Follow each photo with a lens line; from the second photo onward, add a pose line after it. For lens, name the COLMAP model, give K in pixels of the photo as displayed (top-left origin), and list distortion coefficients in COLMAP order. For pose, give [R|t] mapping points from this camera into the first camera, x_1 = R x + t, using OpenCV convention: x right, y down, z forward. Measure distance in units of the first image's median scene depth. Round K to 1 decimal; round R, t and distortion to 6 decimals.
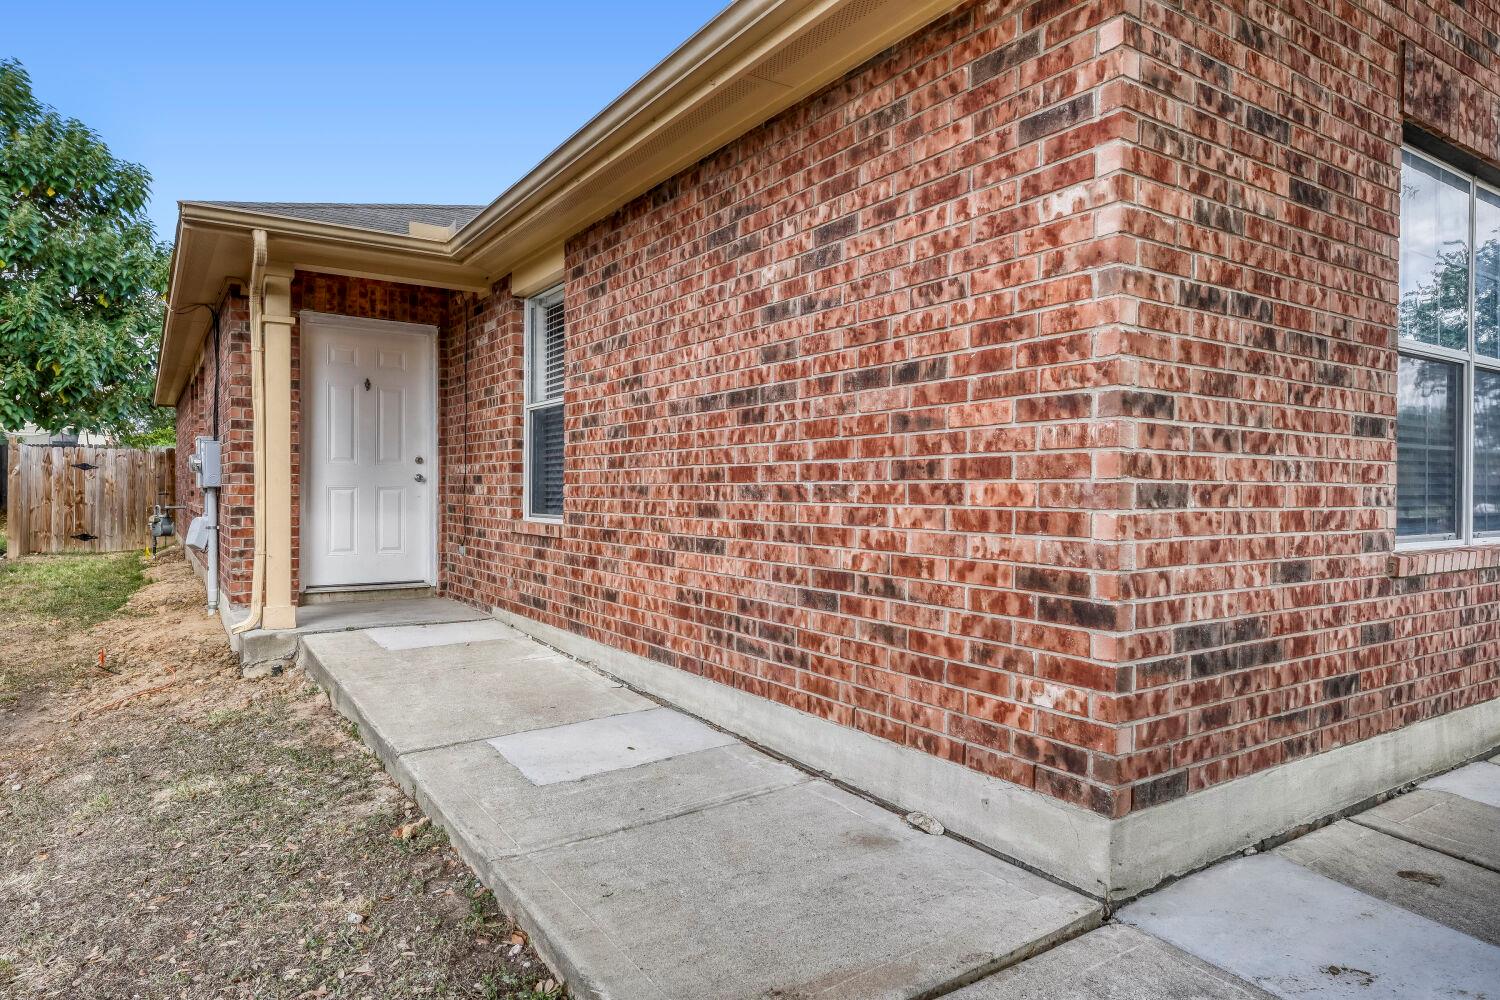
lens RADIAL K [[949.1, 0, 708.9], [0, 949.1, 451.3], [0, 0, 1]] dist [0.014361, 0.000901]
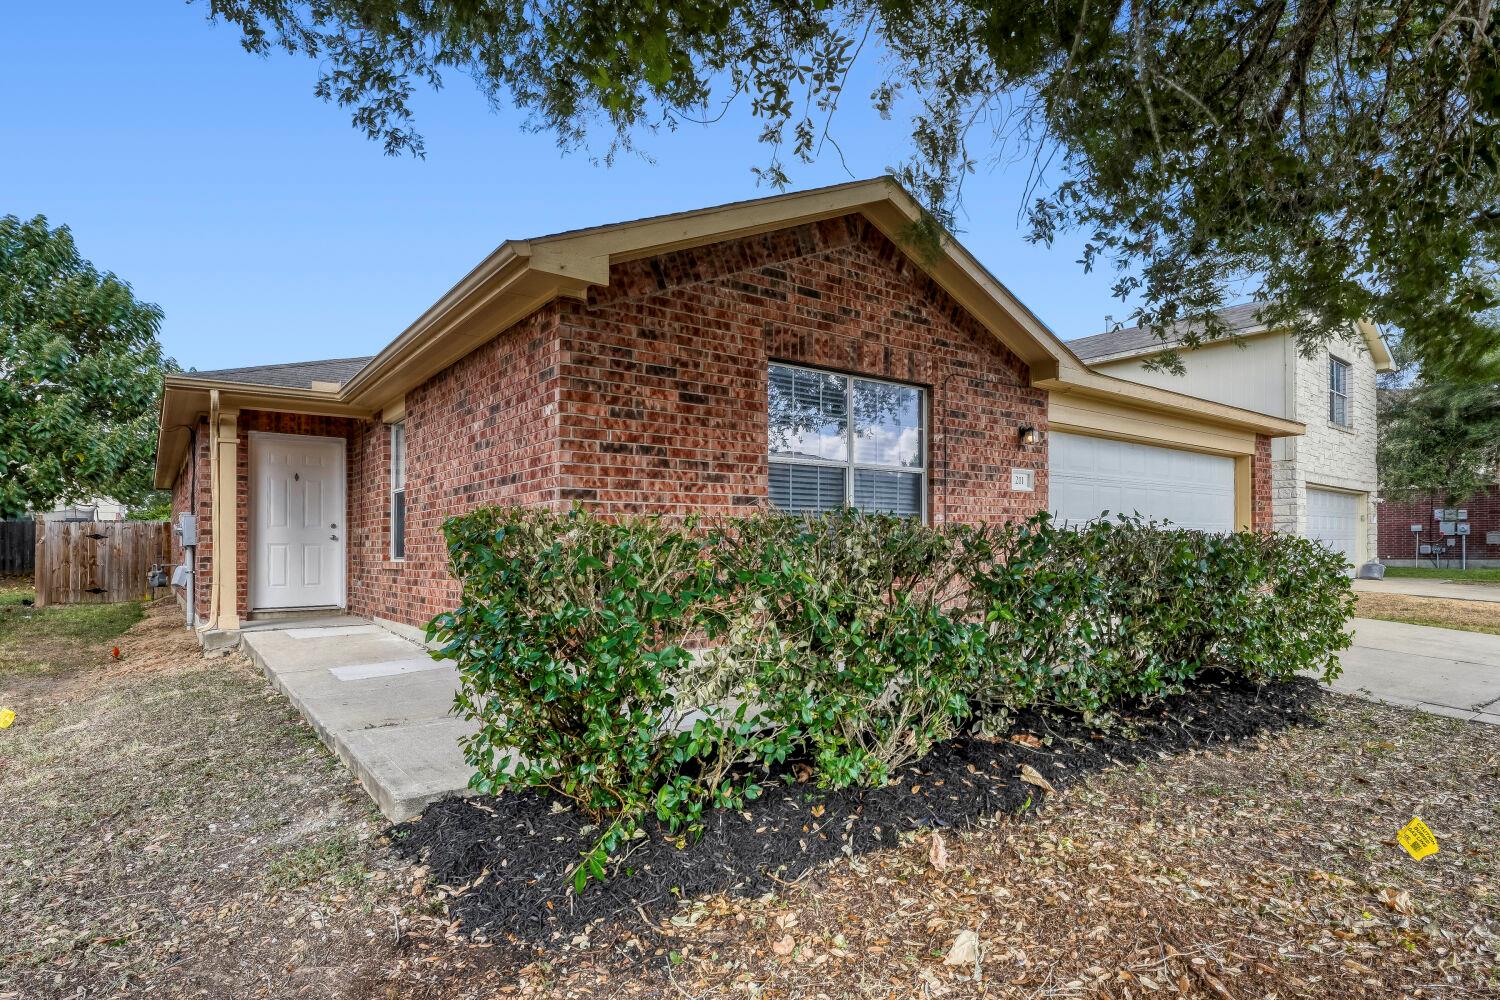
lens RADIAL K [[860.6, 0, 784.5], [0, 860.6, 495.1], [0, 0, 1]] dist [-0.000033, -0.003035]
pose [[0.994817, -0.011662, 0.101014, 0.346706], [0.014424, 0.999541, -0.026657, 0.008887], [-0.100657, 0.027976, 0.994528, -0.562200]]
